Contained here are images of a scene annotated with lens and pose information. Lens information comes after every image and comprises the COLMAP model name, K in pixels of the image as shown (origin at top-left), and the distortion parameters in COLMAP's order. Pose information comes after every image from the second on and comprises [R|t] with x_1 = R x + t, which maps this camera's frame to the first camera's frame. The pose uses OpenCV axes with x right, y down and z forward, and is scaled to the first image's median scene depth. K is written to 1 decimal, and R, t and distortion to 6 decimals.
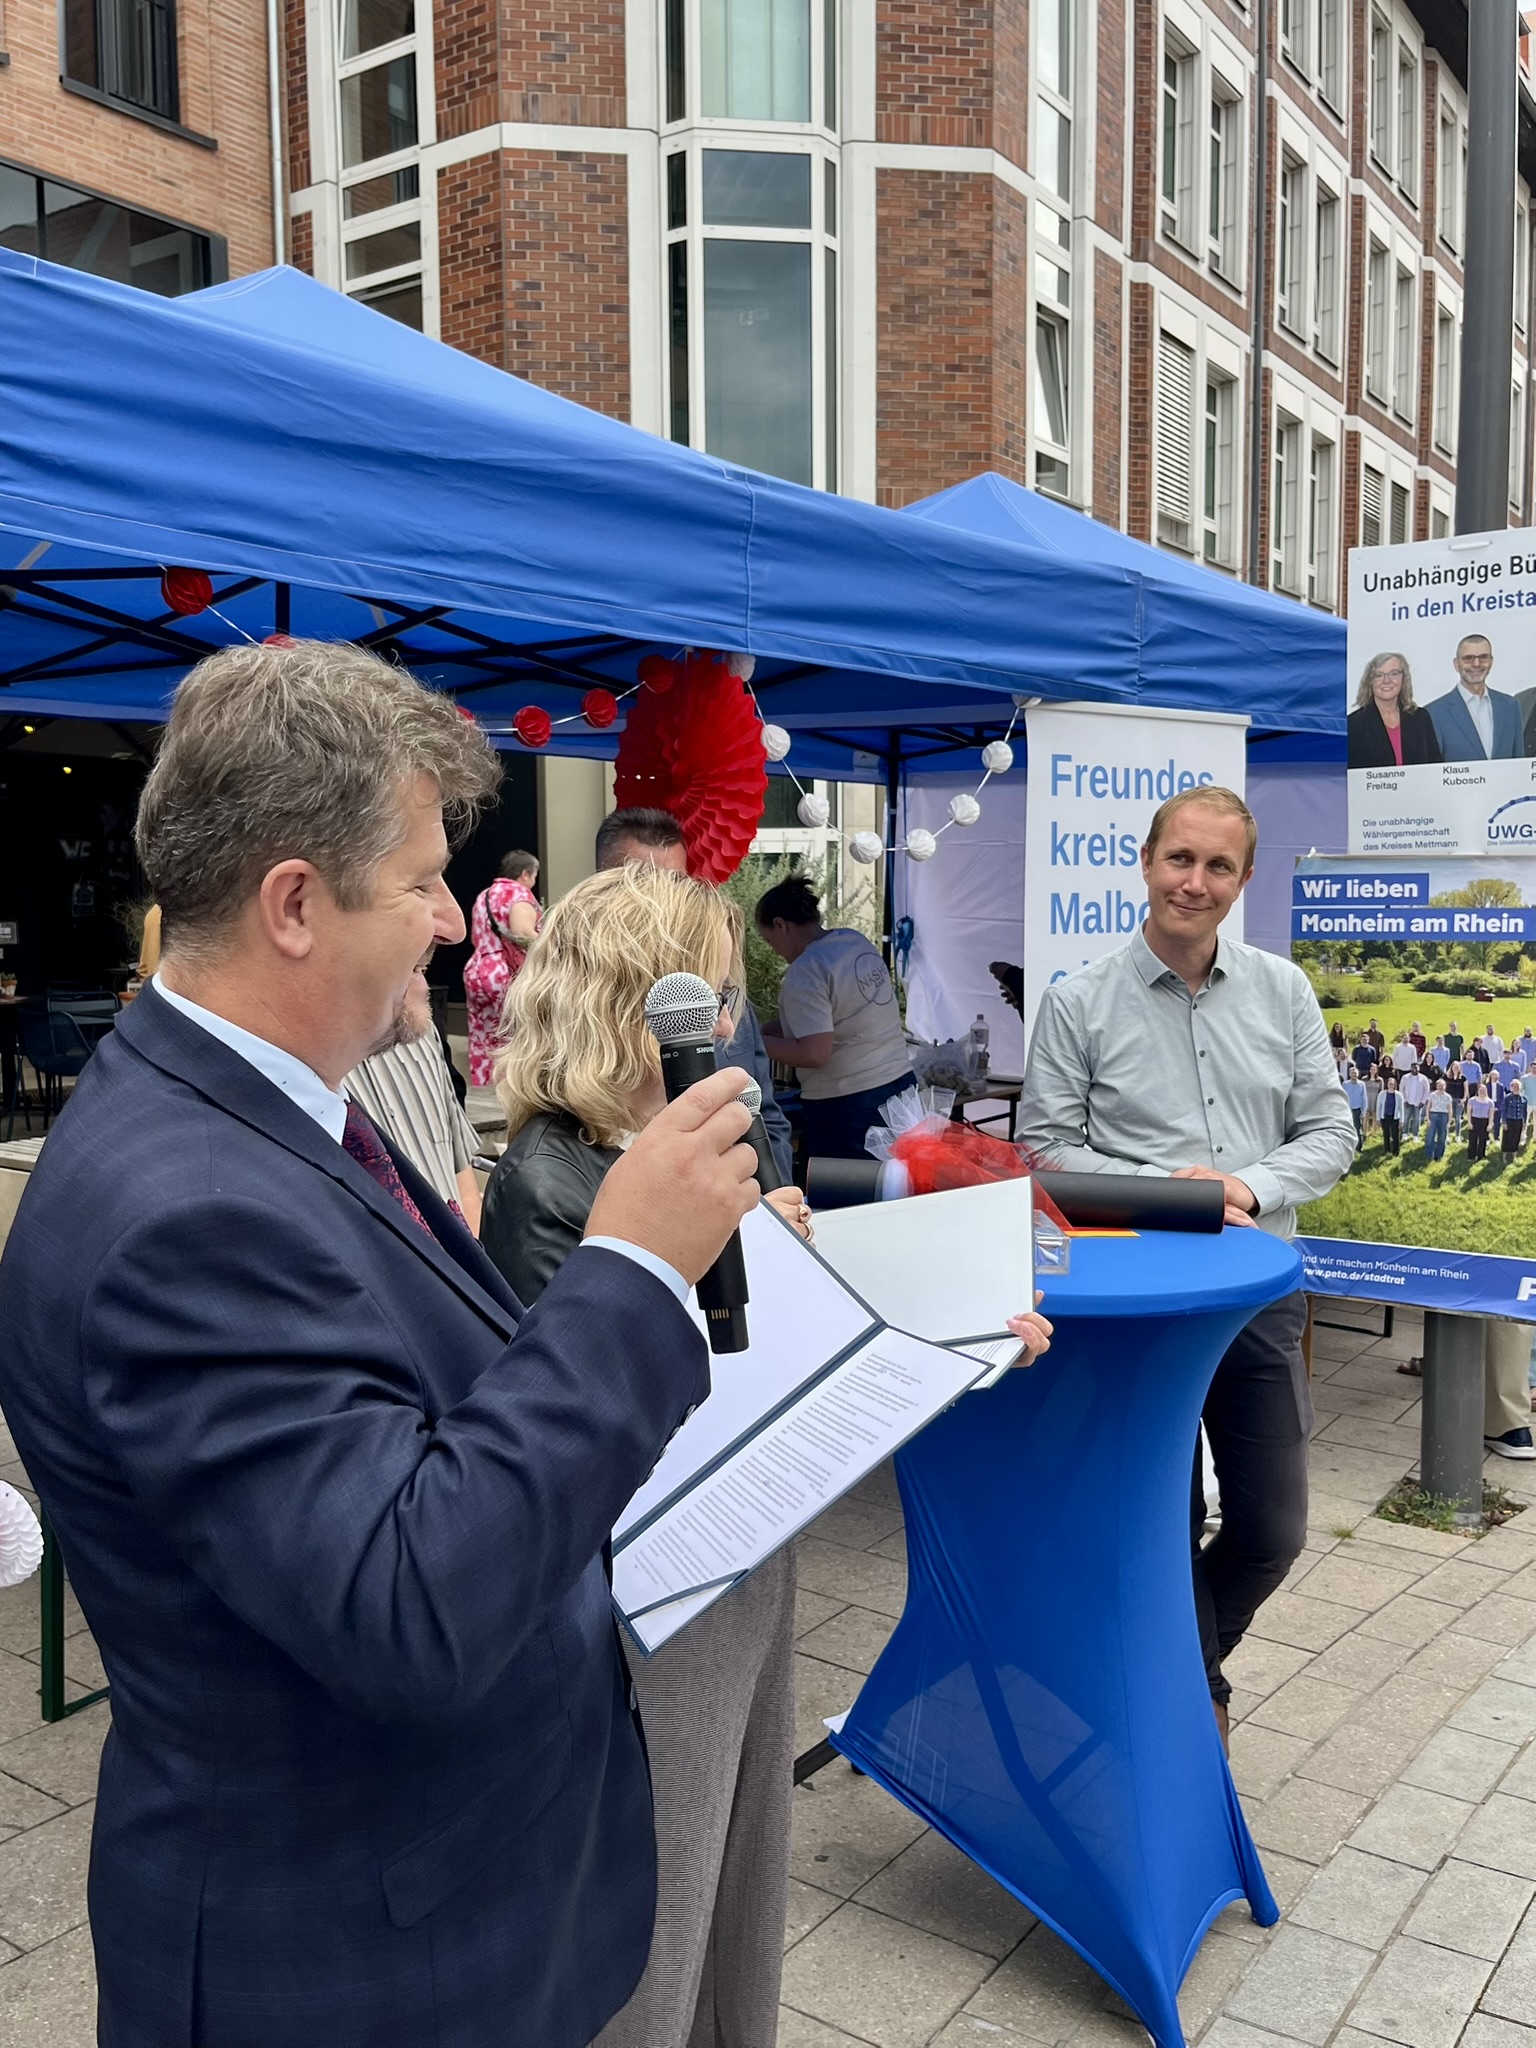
lens RADIAL K [[1949.0, 0, 739.9], [0, 1949.0, 1054.5], [0, 0, 1]] dist [0.007165, 0.000000]
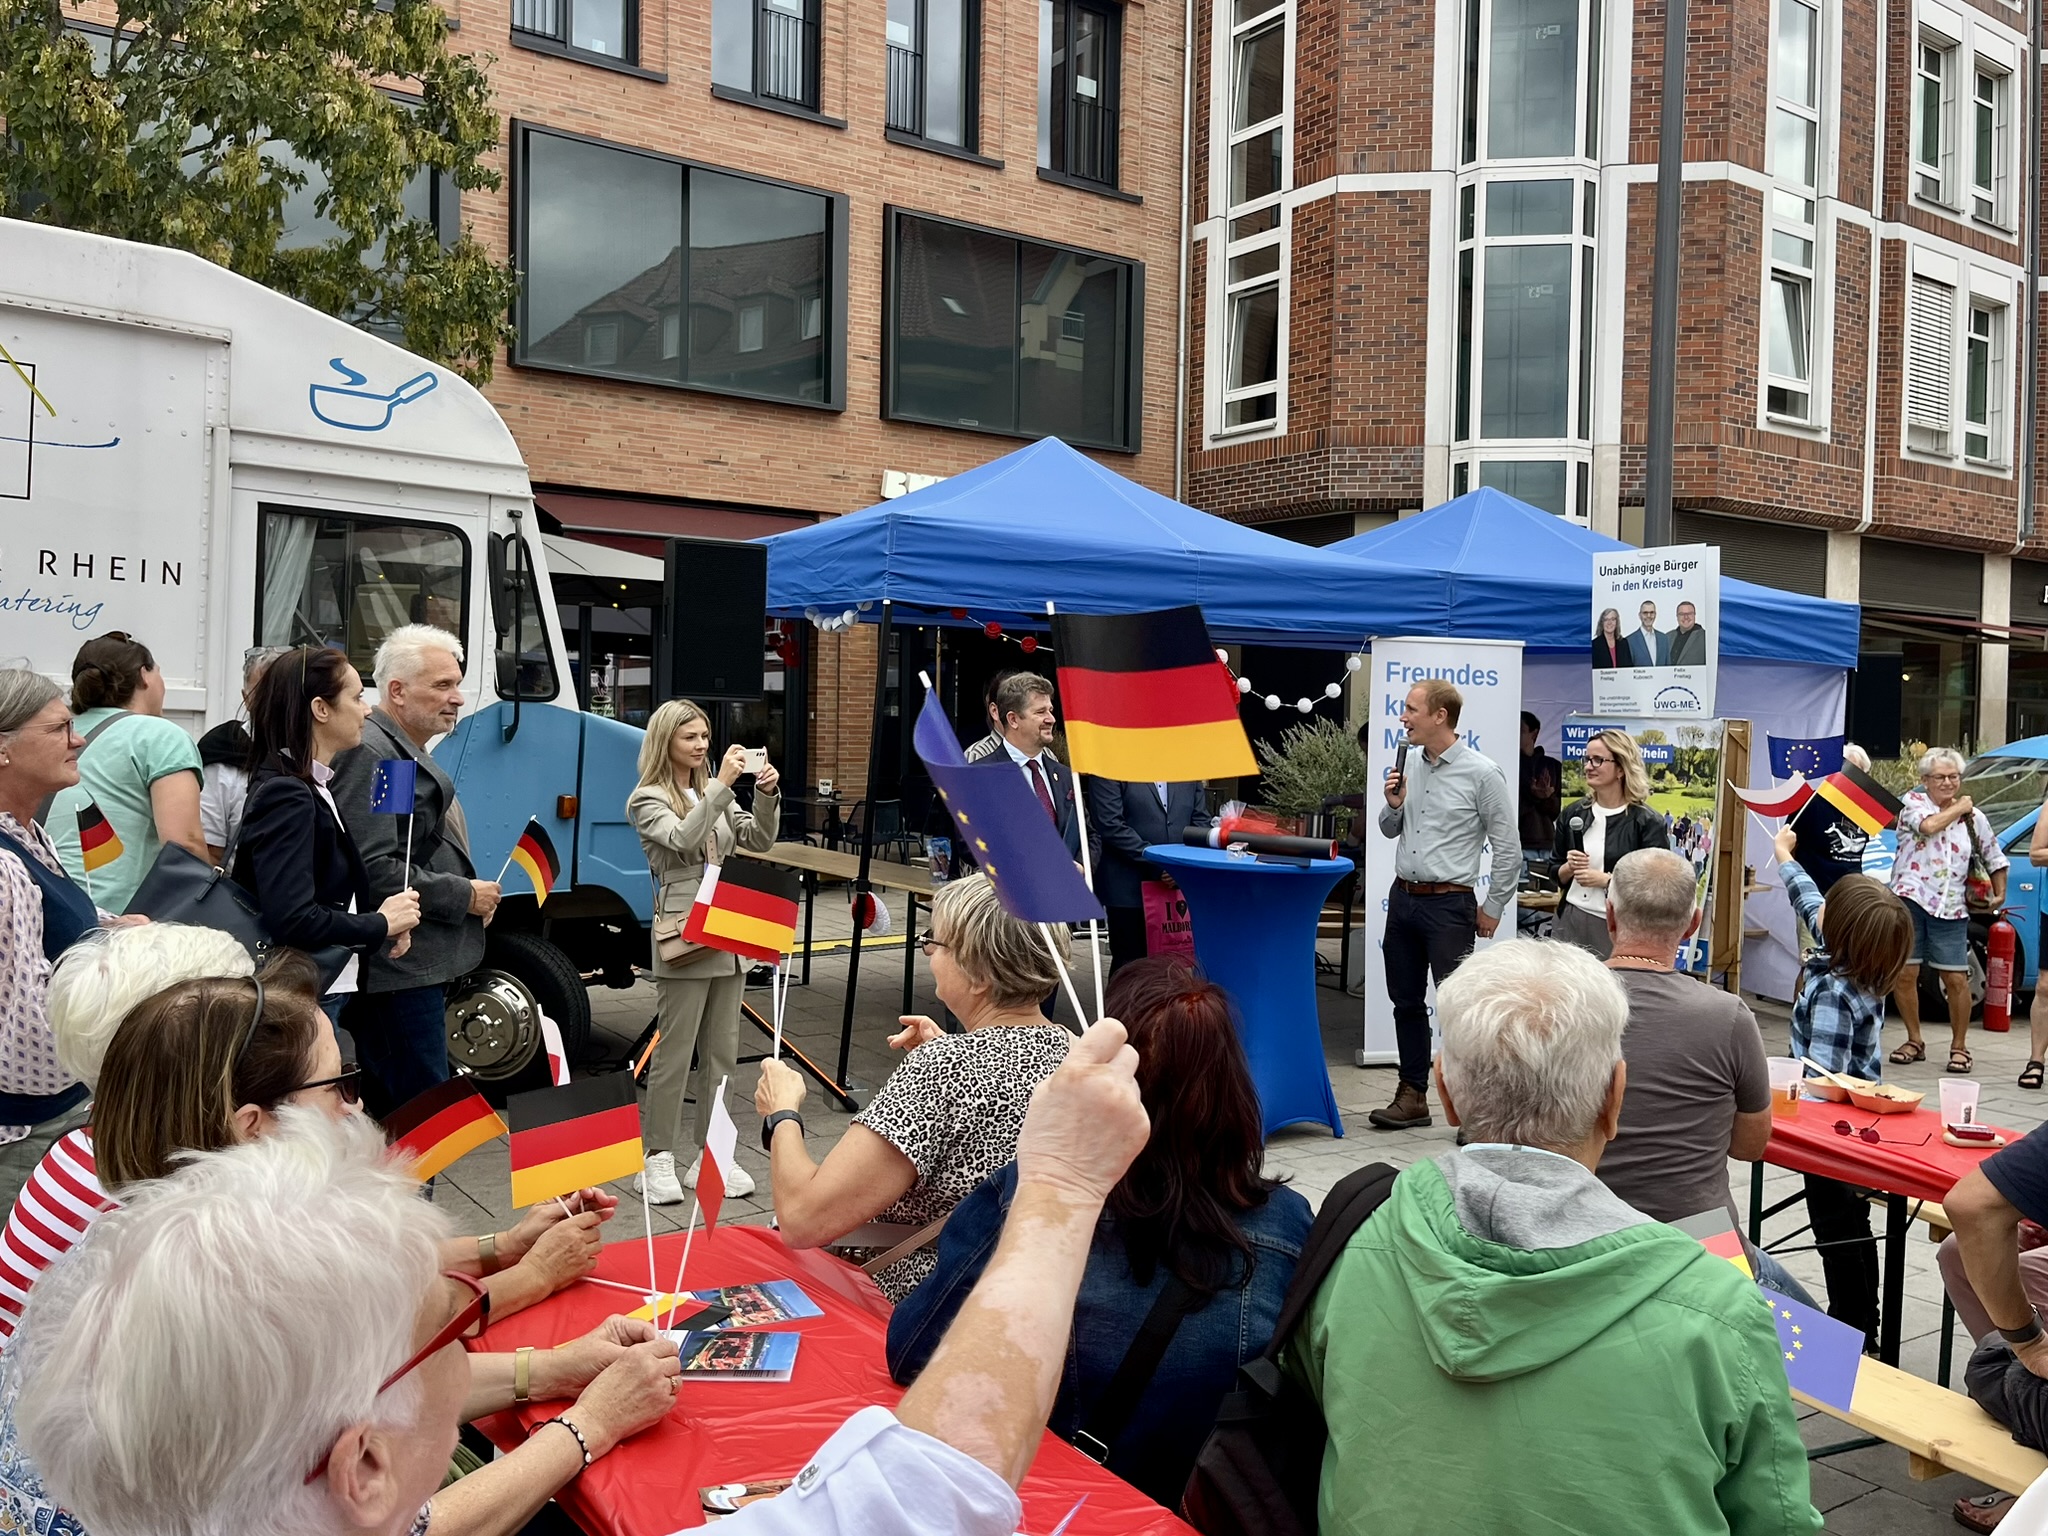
lens RADIAL K [[1583.2, 0, 1026.3], [0, 1583.2, 761.7], [0, 0, 1]] dist [-0.045776, 0.006583]
pose [[0.944701, 0.037832, -0.325743, 0.044847], [-0.057631, 0.997017, -0.051344, 0.007727], [0.322829, 0.067278, 0.944063, -0.090112]]
